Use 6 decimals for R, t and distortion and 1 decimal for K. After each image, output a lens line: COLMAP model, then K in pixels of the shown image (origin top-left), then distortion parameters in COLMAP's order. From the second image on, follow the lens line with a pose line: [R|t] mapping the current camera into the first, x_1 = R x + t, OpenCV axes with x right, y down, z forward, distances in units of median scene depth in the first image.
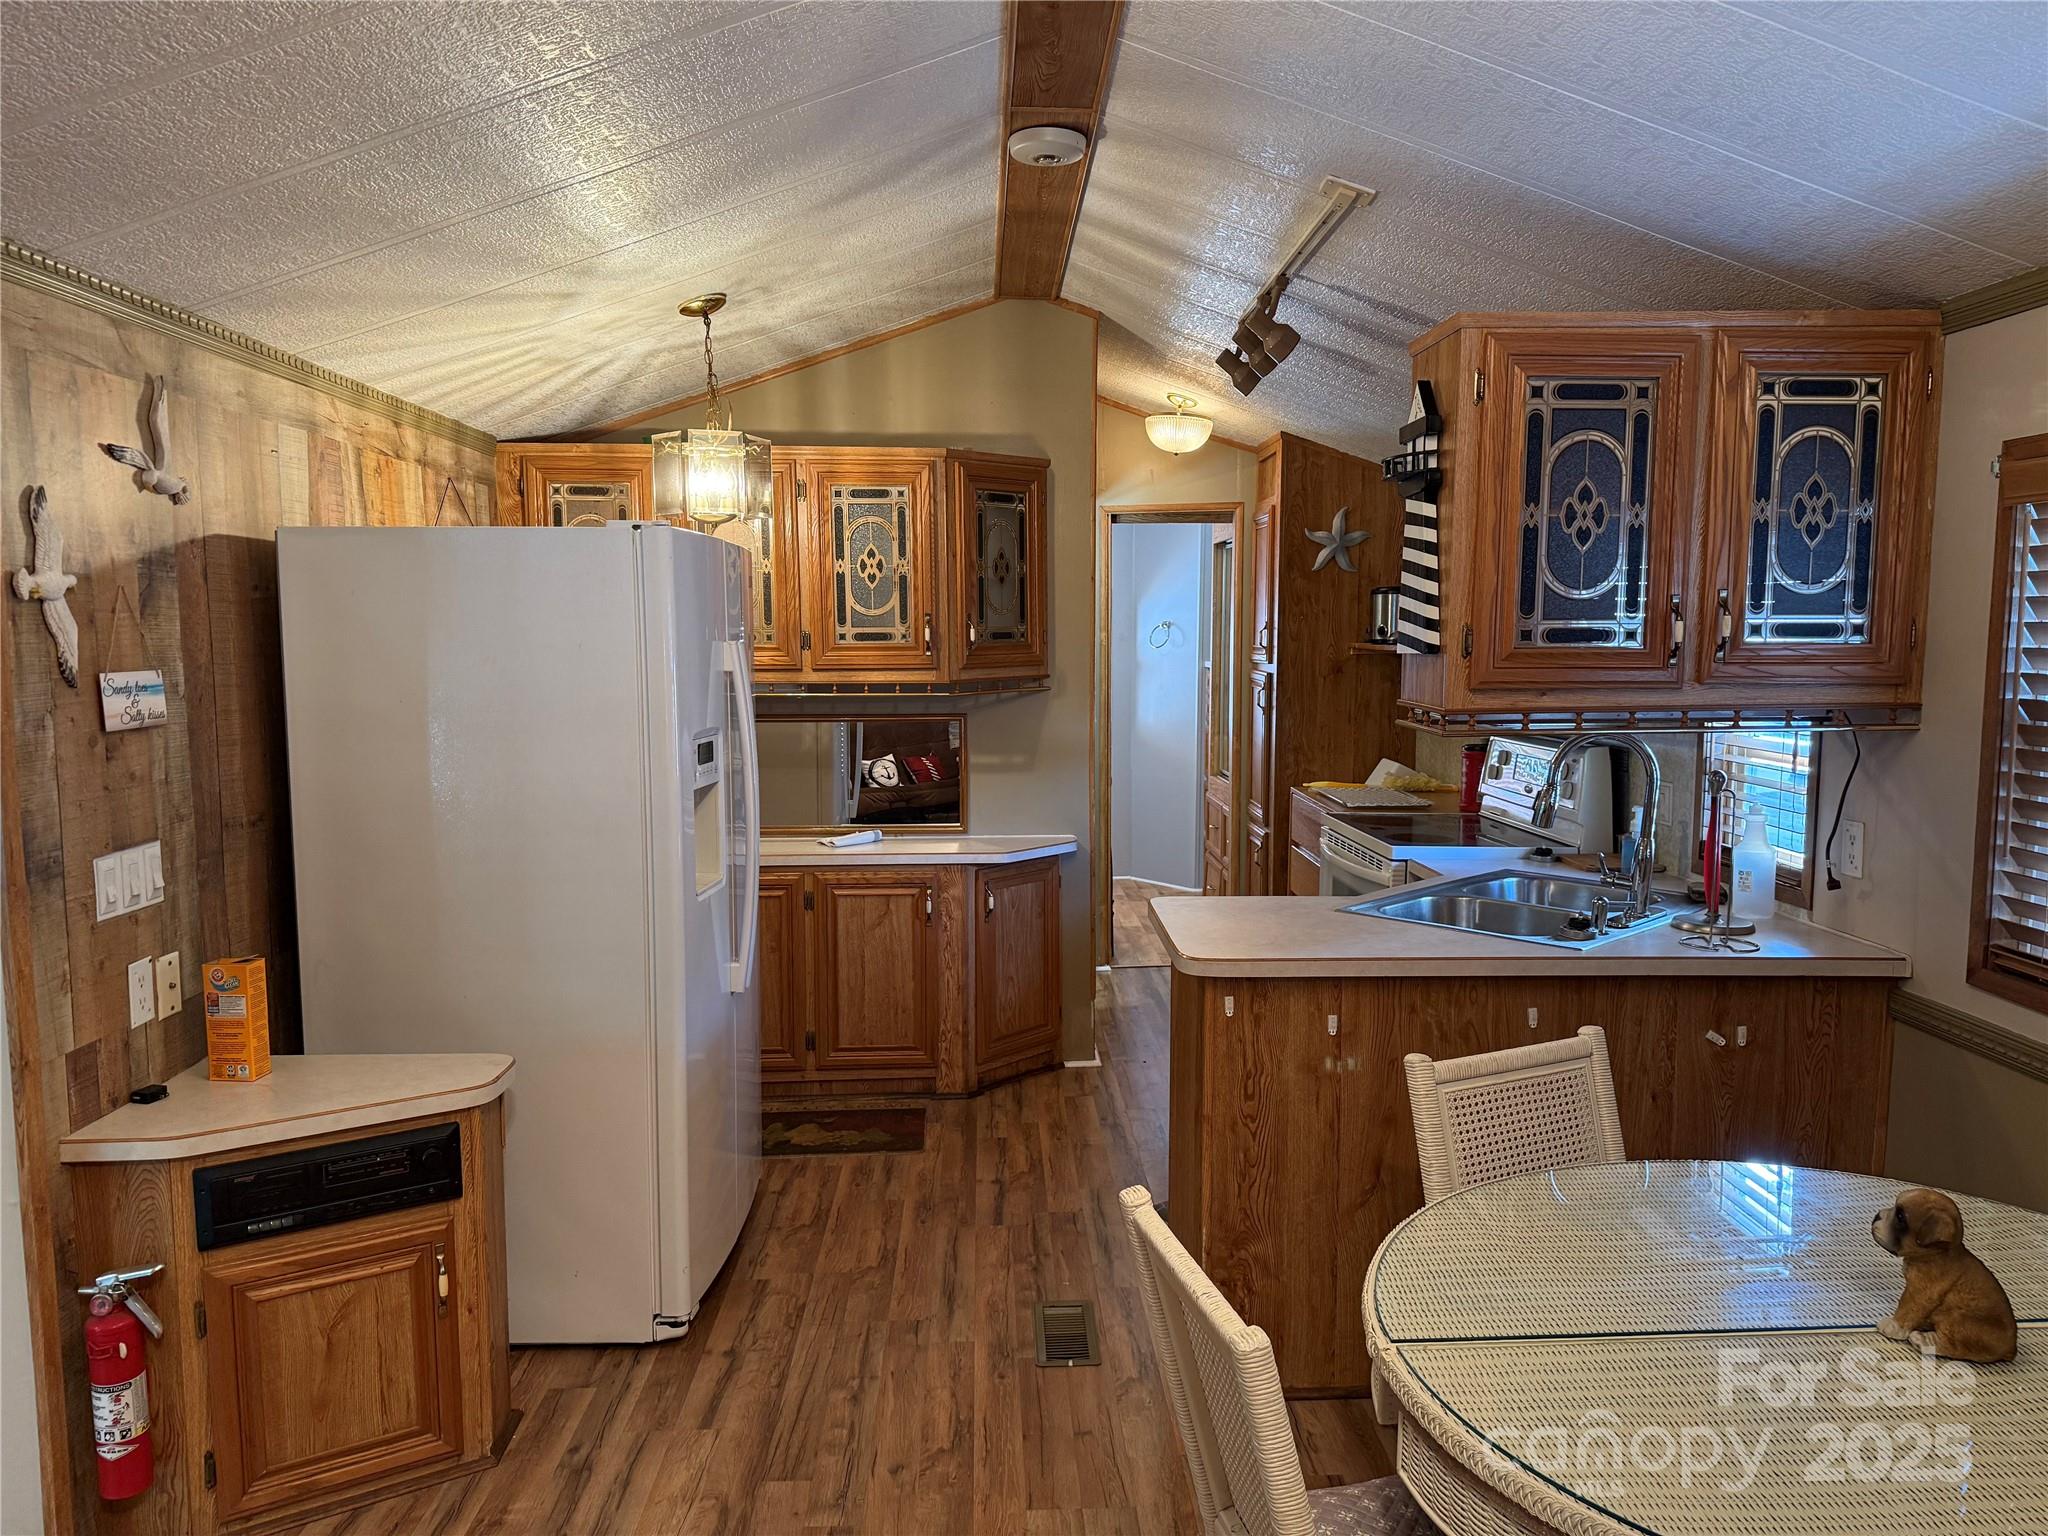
lens RADIAL K [[1445.3, 0, 1027.4], [0, 1445.3, 776.3], [0, 0, 1]] dist [0.022700, -0.031697]
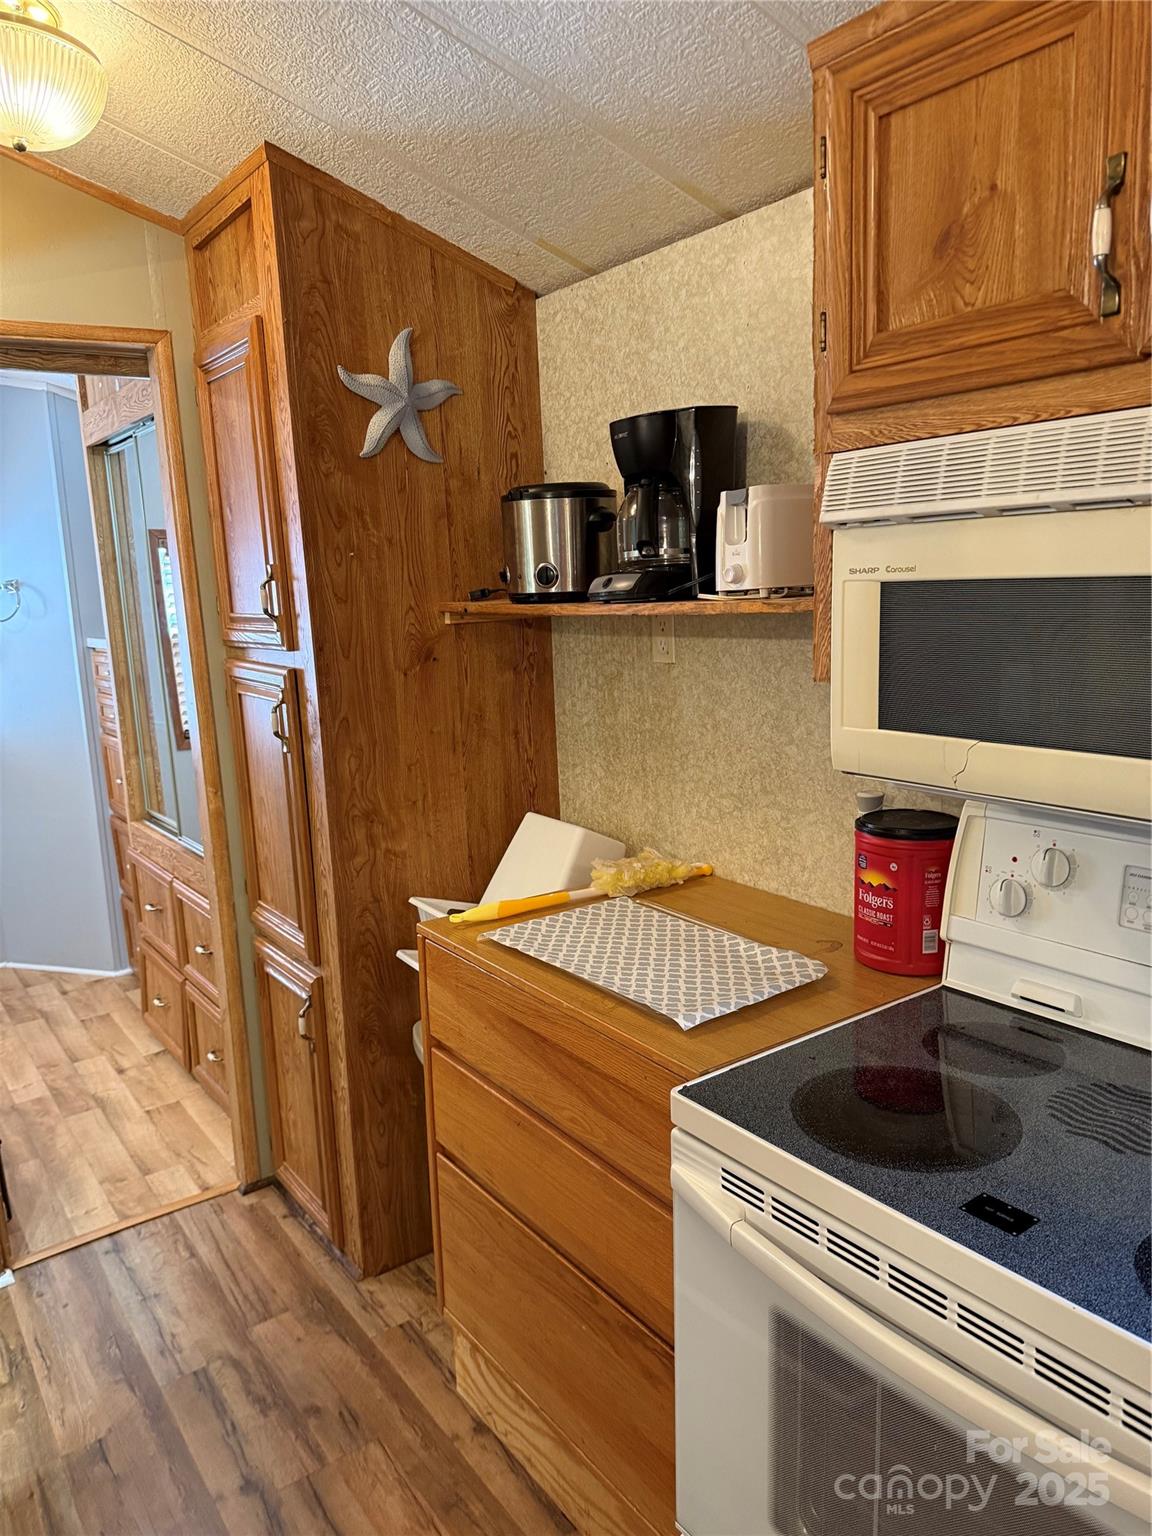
lens RADIAL K [[1084.0, 0, 581.2], [0, 1084.0, 791.9], [0, 0, 1]] dist [0.022700, -0.031697]
pose [[0.825528, -0.141151, 0.546425, 0.040274], [0.093588, 0.989052, 0.114097, -0.064127], [-0.556548, -0.043051, 0.829699, 0.643797]]
